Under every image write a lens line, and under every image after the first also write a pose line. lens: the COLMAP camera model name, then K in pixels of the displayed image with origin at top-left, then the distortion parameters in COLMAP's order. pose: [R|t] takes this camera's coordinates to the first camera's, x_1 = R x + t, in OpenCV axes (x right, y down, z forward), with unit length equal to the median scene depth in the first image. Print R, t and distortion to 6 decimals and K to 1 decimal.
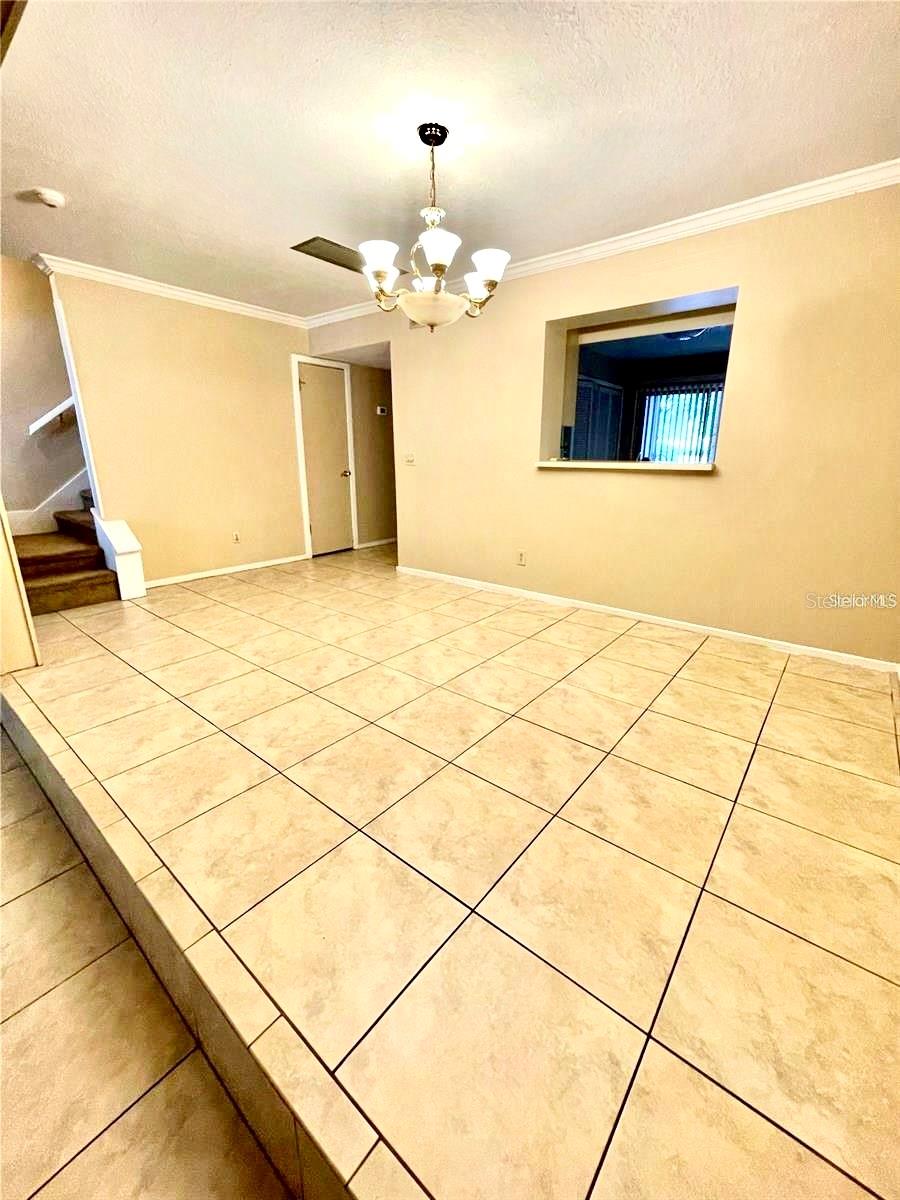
lens RADIAL K [[486.6, 0, 451.8], [0, 486.6, 604.2], [0, 0, 1]] dist [-0.003568, 0.001791]
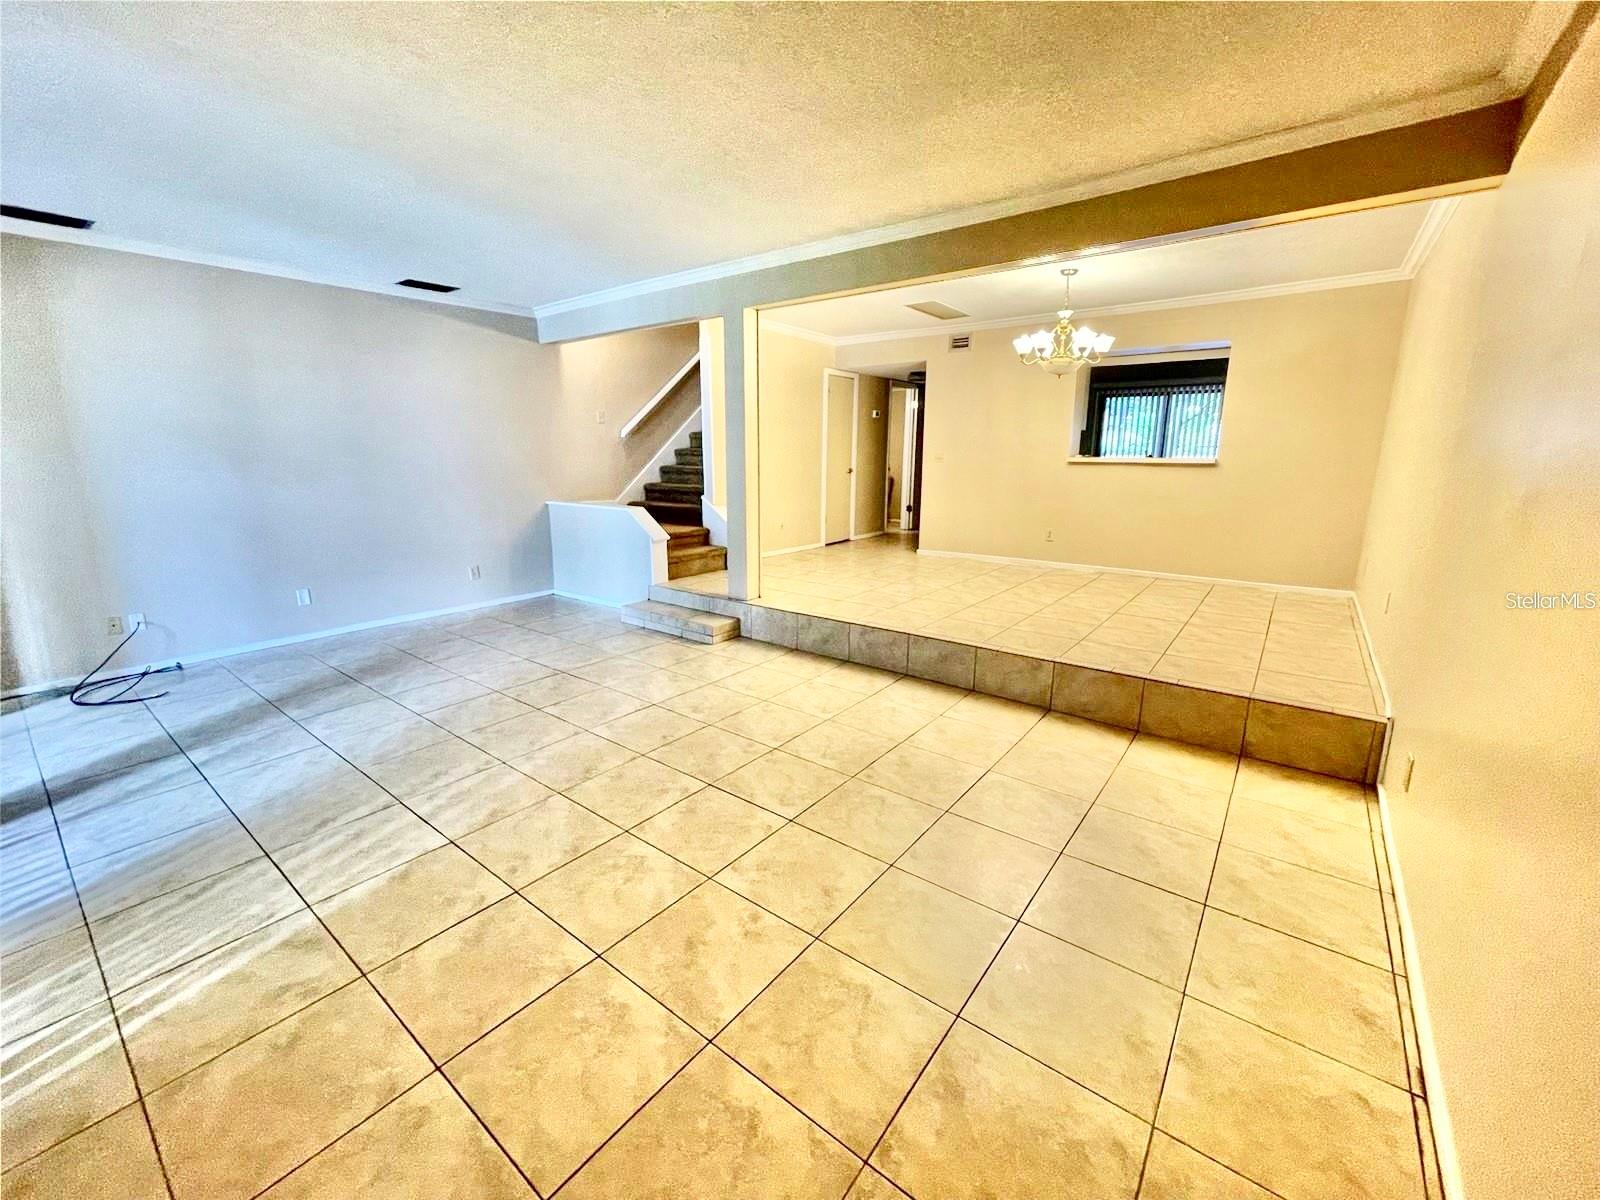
lens RADIAL K [[648.8, 0, 798.4], [0, 648.8, 593.2], [0, 0, 1]] dist [-0.003568, 0.001791]
pose [[0.999786, -0.008044, 0.019061, -0.380445], [0.009662, 0.996217, -0.086361, 0.135915], [-0.018294, 0.086527, 0.996082, -0.440766]]
